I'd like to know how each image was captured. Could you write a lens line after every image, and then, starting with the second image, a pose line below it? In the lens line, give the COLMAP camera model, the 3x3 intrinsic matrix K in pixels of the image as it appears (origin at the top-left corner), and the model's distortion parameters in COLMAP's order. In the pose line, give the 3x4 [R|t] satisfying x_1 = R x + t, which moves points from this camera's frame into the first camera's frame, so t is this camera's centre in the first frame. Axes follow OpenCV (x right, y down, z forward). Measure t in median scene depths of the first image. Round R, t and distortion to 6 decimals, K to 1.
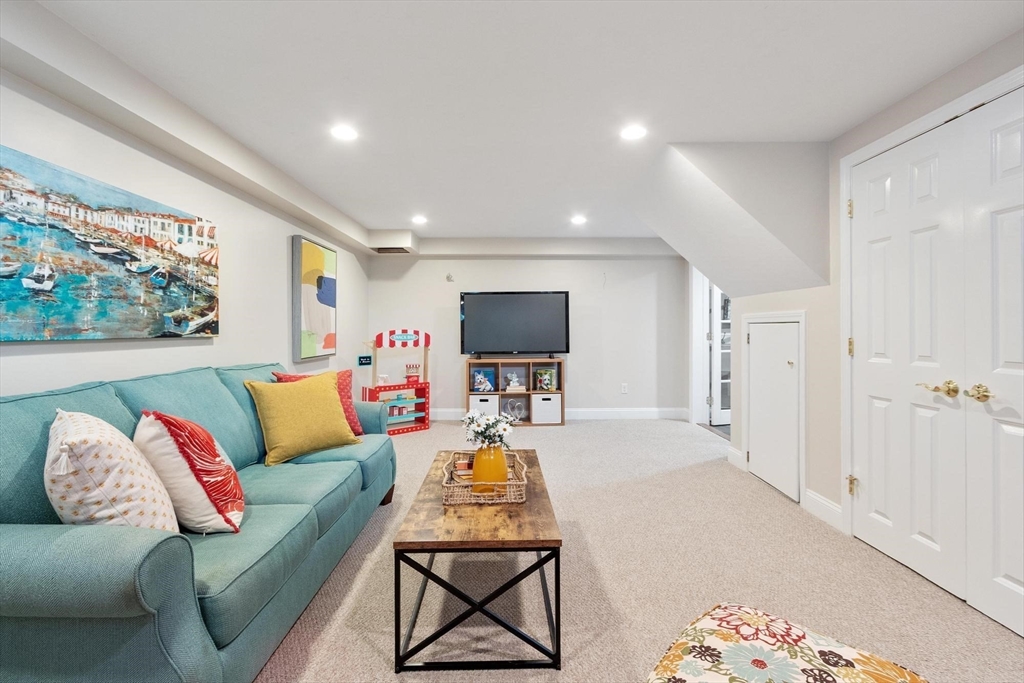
lens RADIAL K [[452.4, 0, 512.7], [0, 452.4, 334.1], [0, 0, 1]] dist [0.003195, -0.001022]
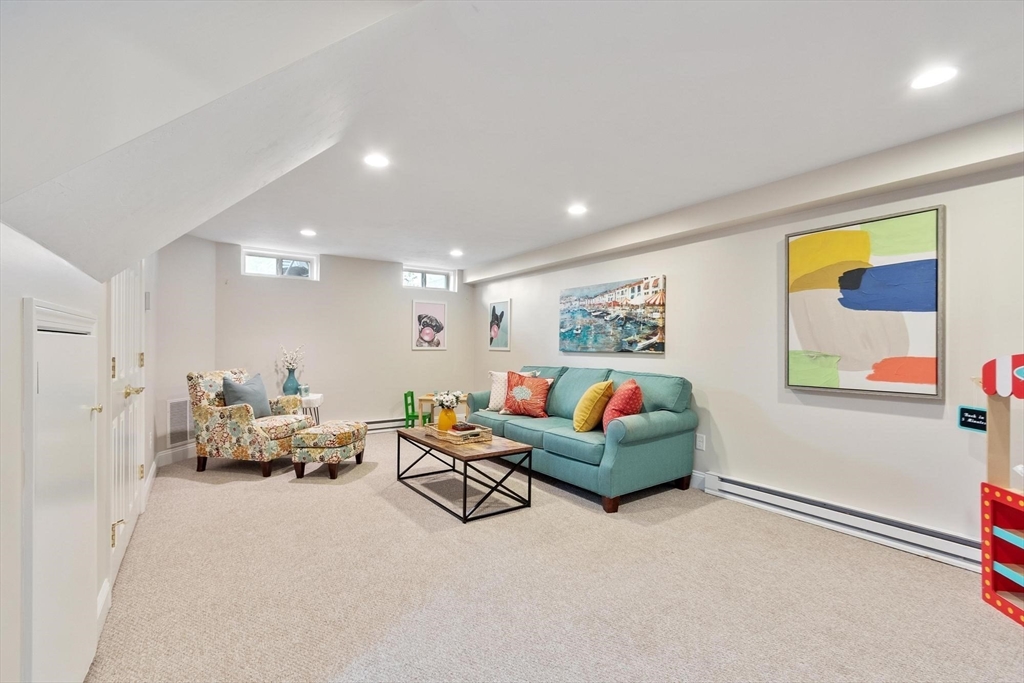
lens RADIAL K [[452.4, 0, 511.8], [0, 452.4, 343.8], [0, 0, 1]] dist [0.003195, -0.001022]
pose [[-0.823146, -0.003119, -0.567822, 0.649479], [-0.008200, 0.999946, 0.006395, -0.033976], [0.567771, 0.009920, -0.823127, 2.221100]]
